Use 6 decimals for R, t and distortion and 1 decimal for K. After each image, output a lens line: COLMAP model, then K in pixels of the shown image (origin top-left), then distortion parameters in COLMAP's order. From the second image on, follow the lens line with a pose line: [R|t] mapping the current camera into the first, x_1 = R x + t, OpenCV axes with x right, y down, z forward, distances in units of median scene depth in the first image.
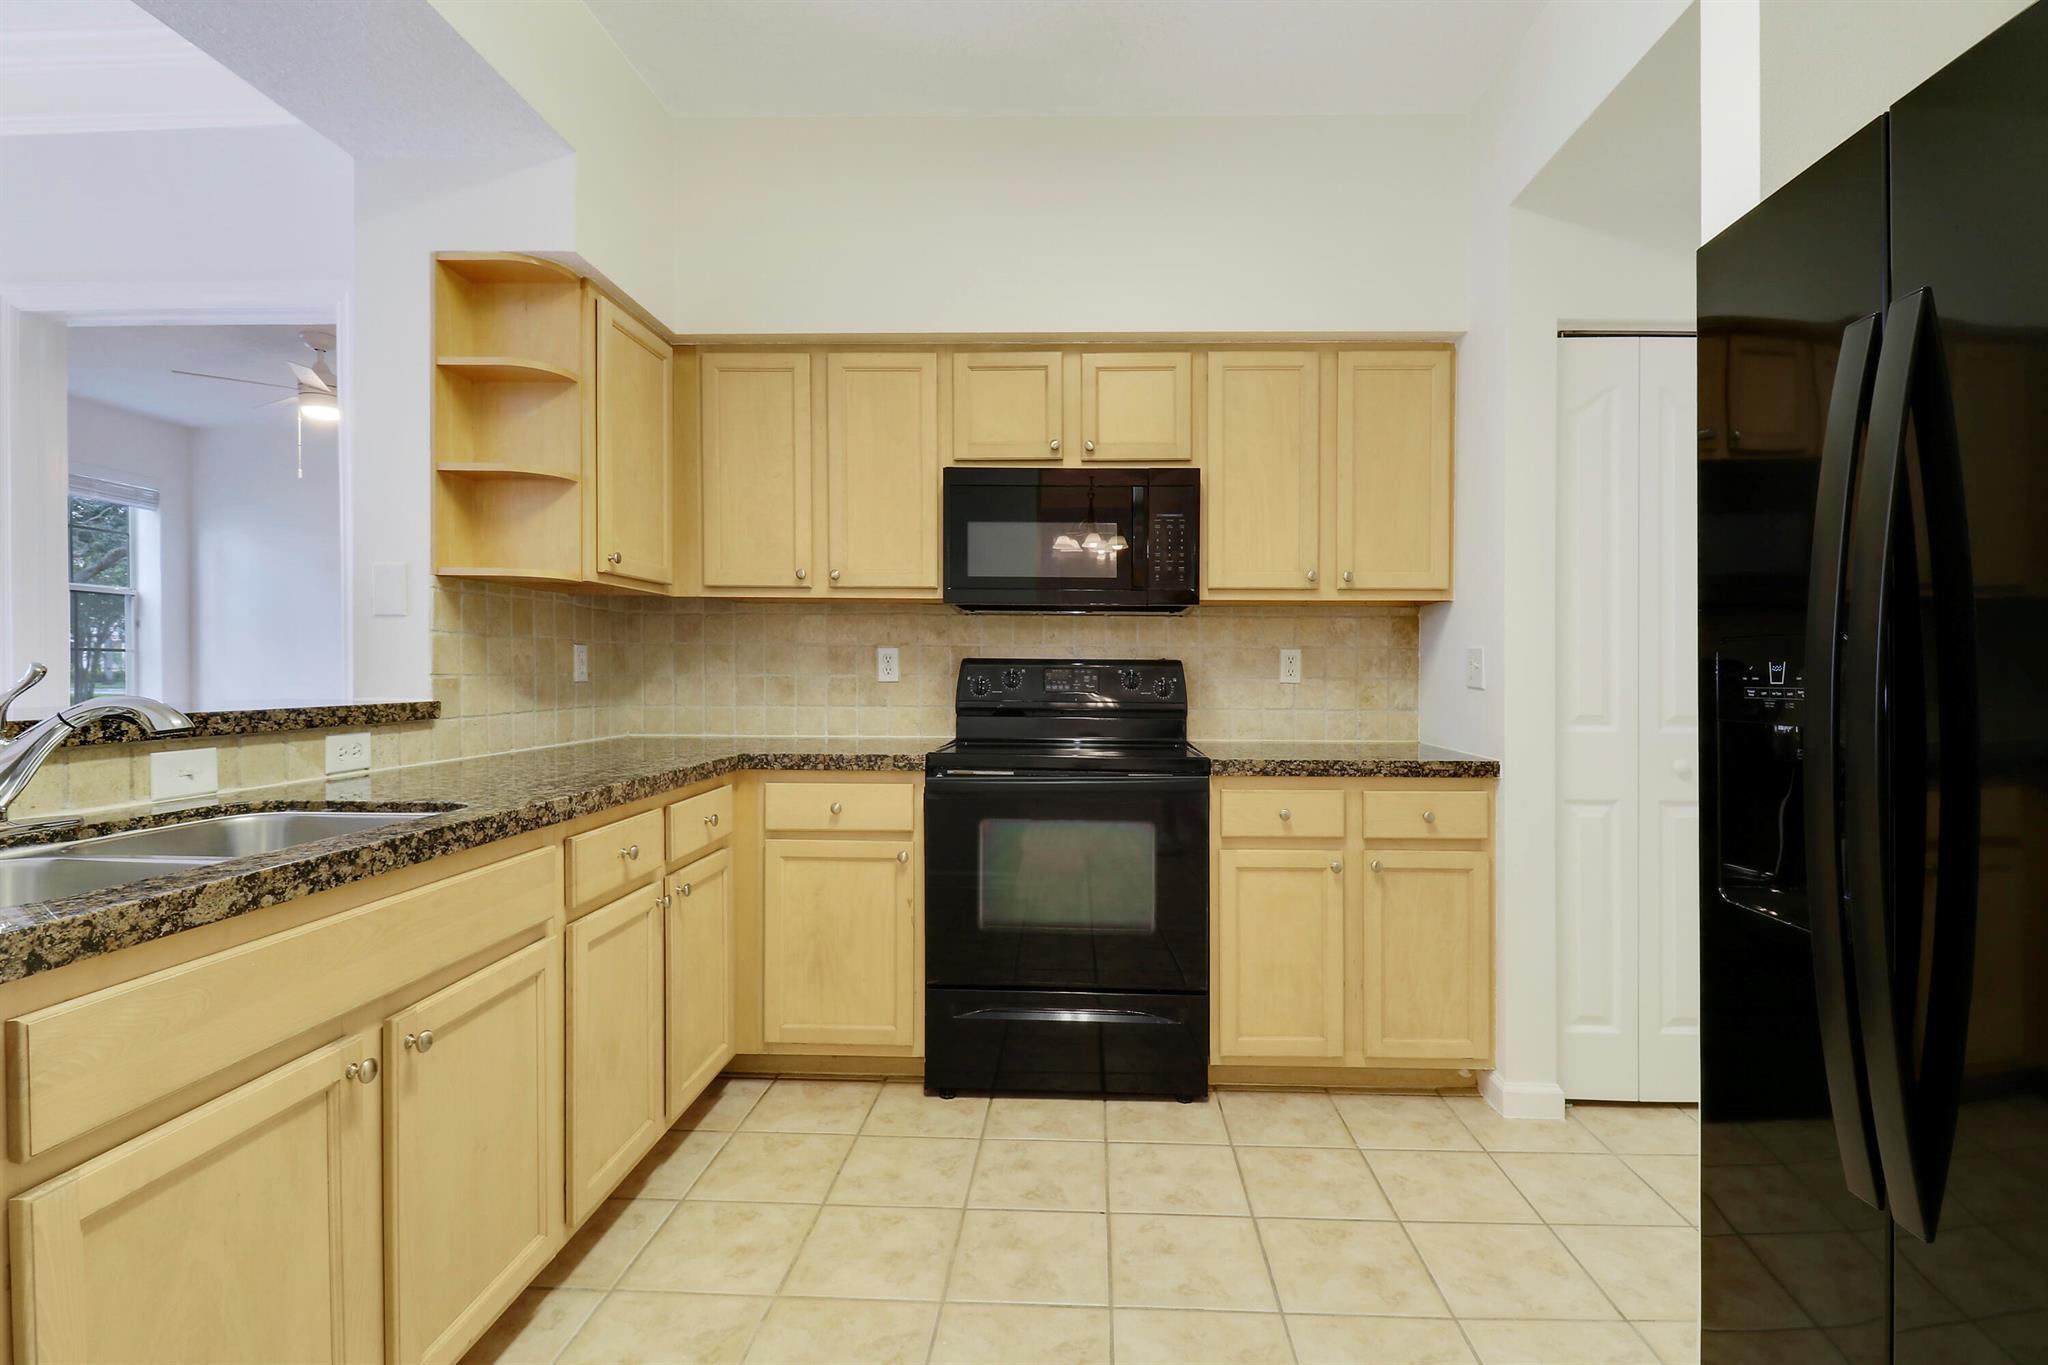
lens RADIAL K [[964.6, 0, 1049.7], [0, 964.6, 679.7], [0, 0, 1]] dist [0.024149, -0.019898]
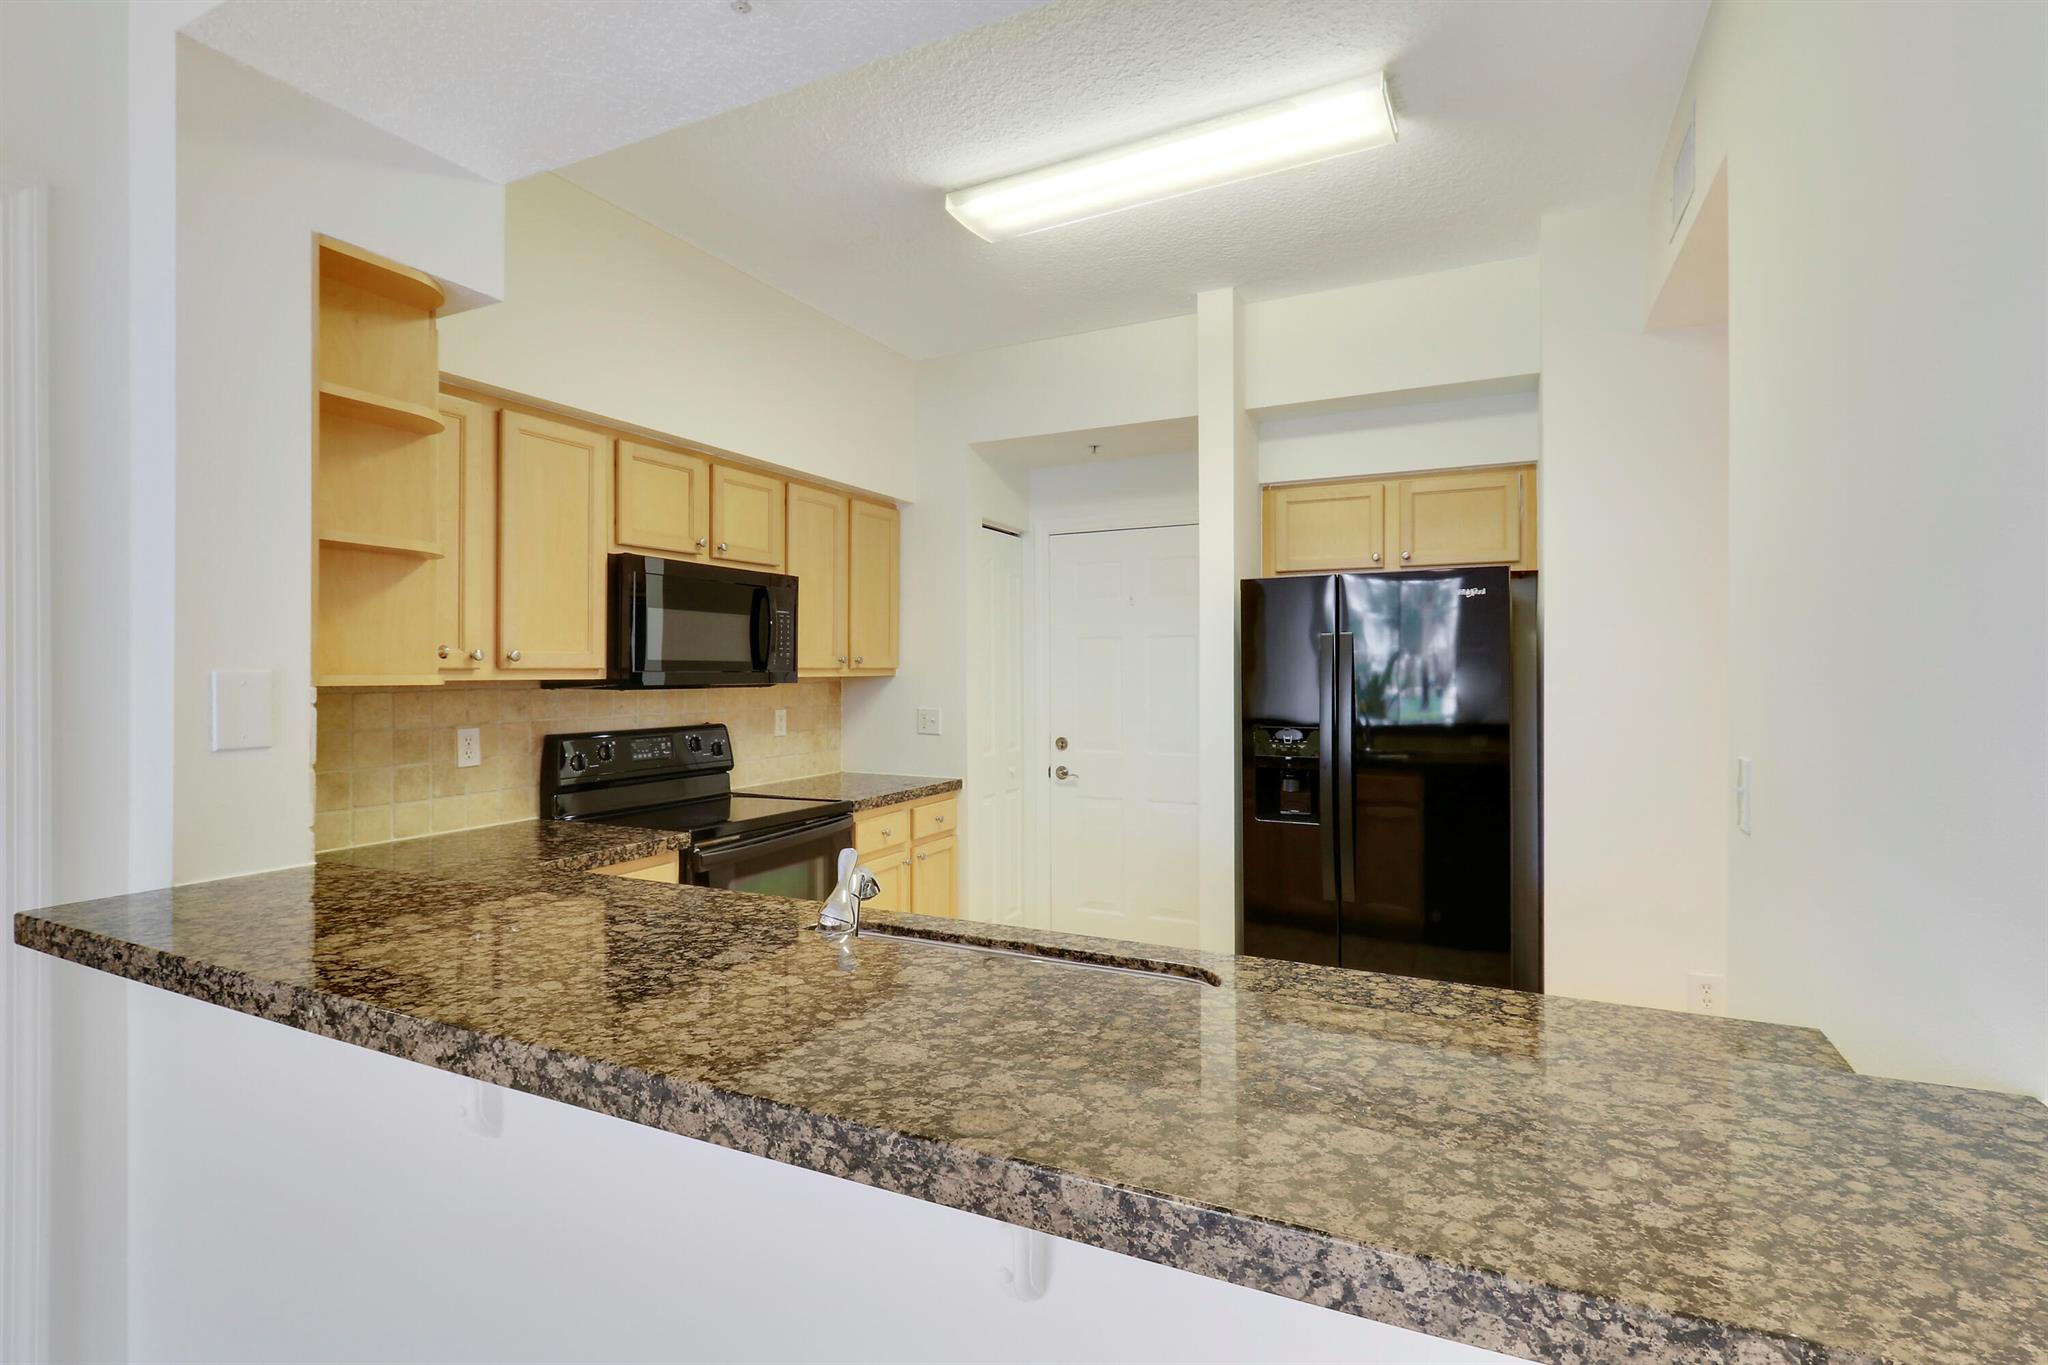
lens RADIAL K [[968.7, 0, 1046.7], [0, 968.7, 673.4], [0, 0, 1]] dist [0.010936, -0.014162]
pose [[0.400252, -0.011838, 0.916329, -0.960035], [0.016176, 0.999852, 0.005852, -0.099927], [-0.916262, 0.012480, 0.400384, 0.199781]]
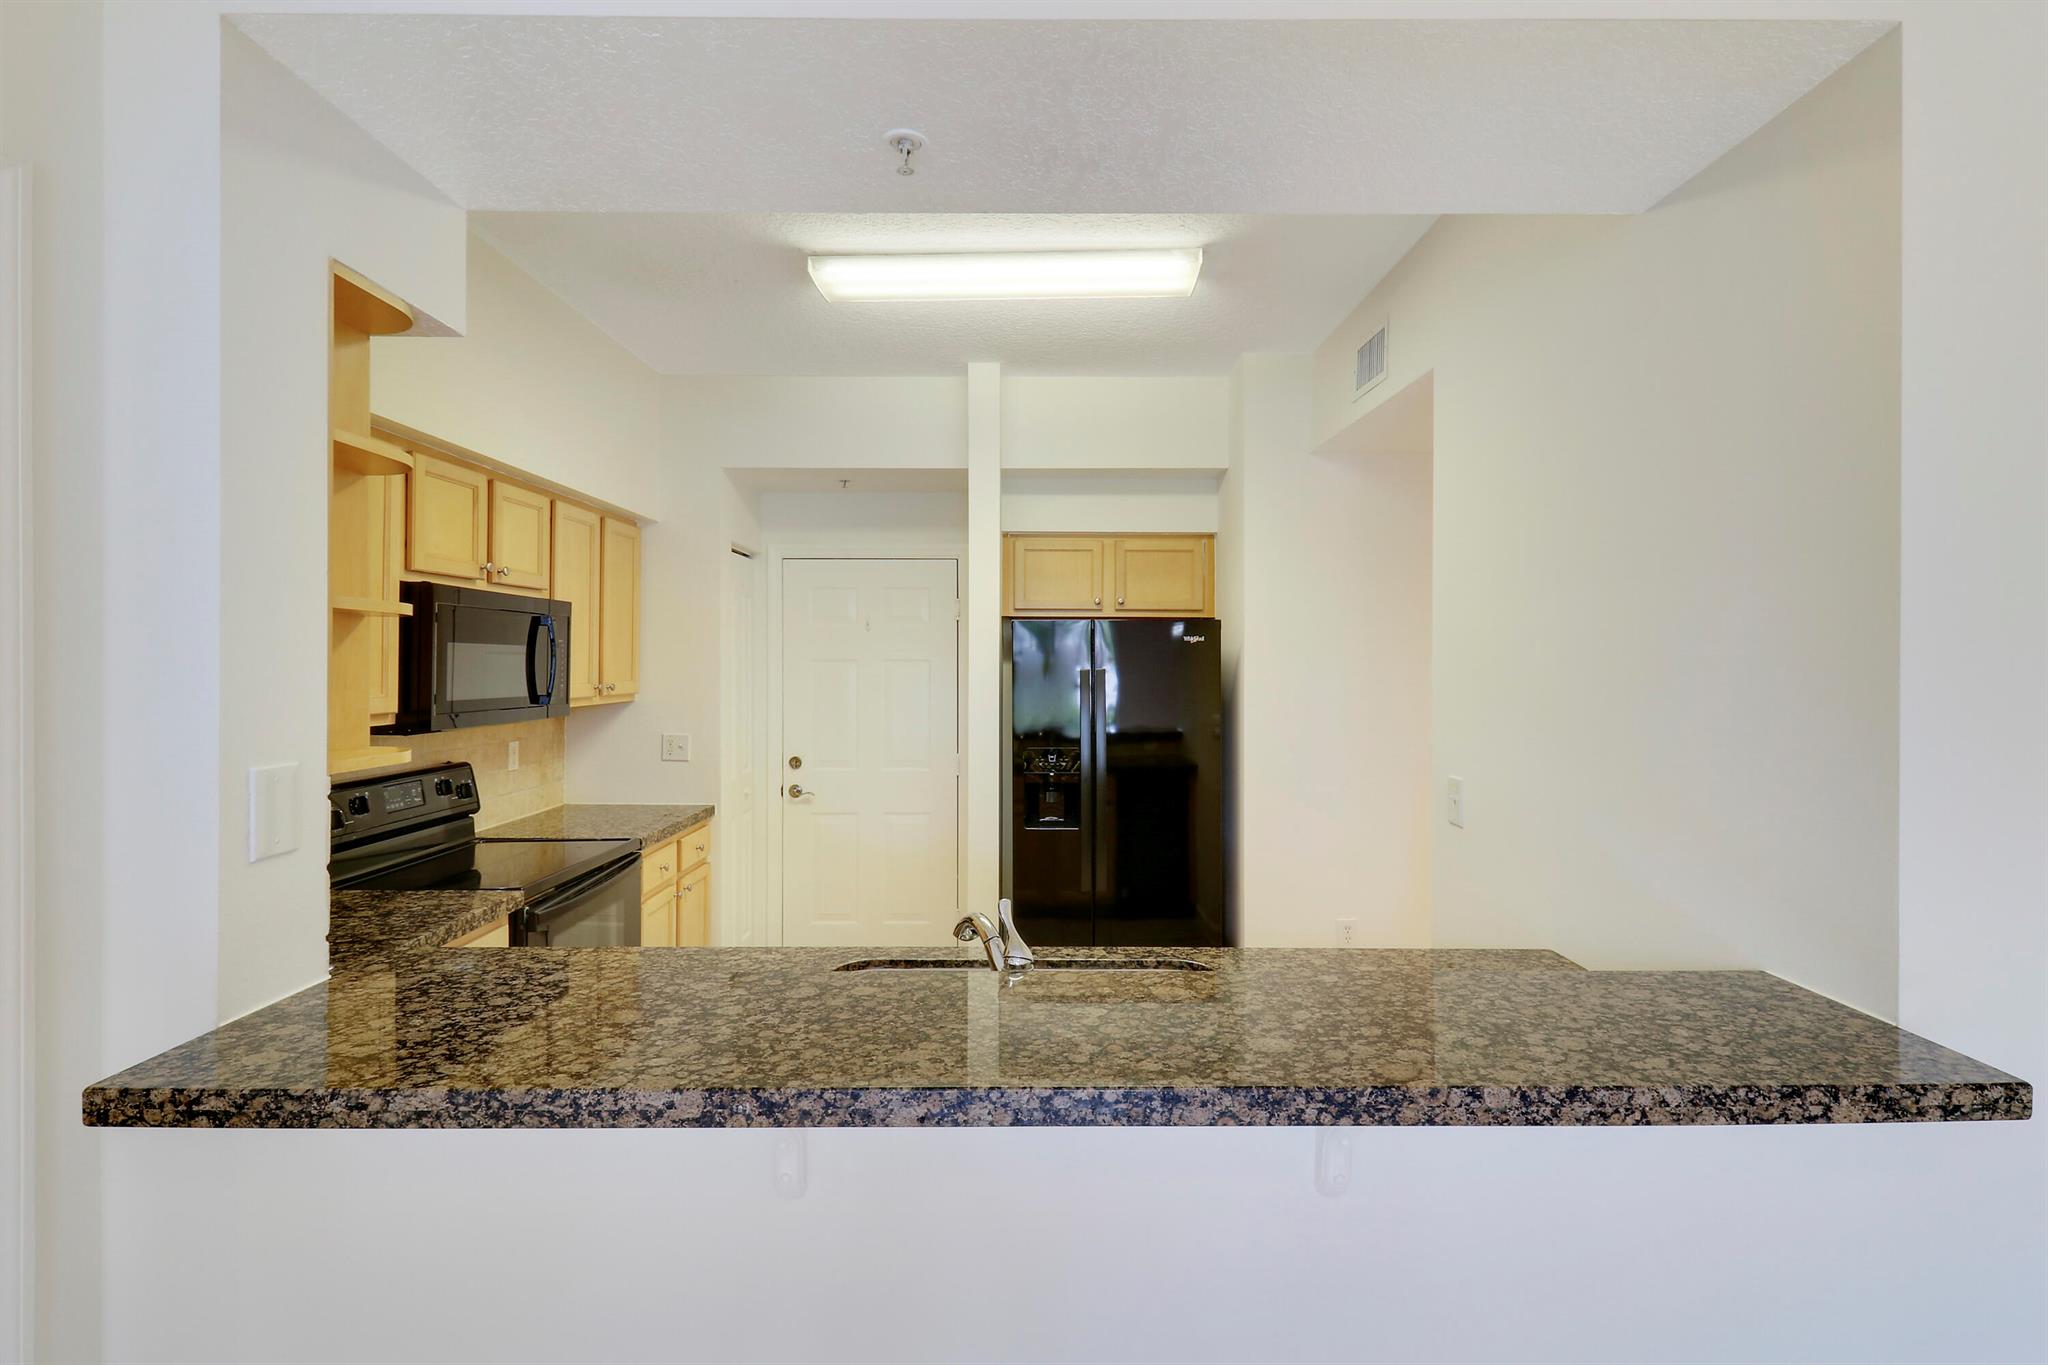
lens RADIAL K [[952.1, 0, 1045.2], [0, 952.1, 661.8], [0, 0, 1]] dist [0.021372, -0.012626]
pose [[-0.046248, -0.007215, 0.998904, -1.140950], [0.006995, 0.999947, 0.007547, -0.161723], [-0.998906, 0.007337, -0.046195, 0.505534]]
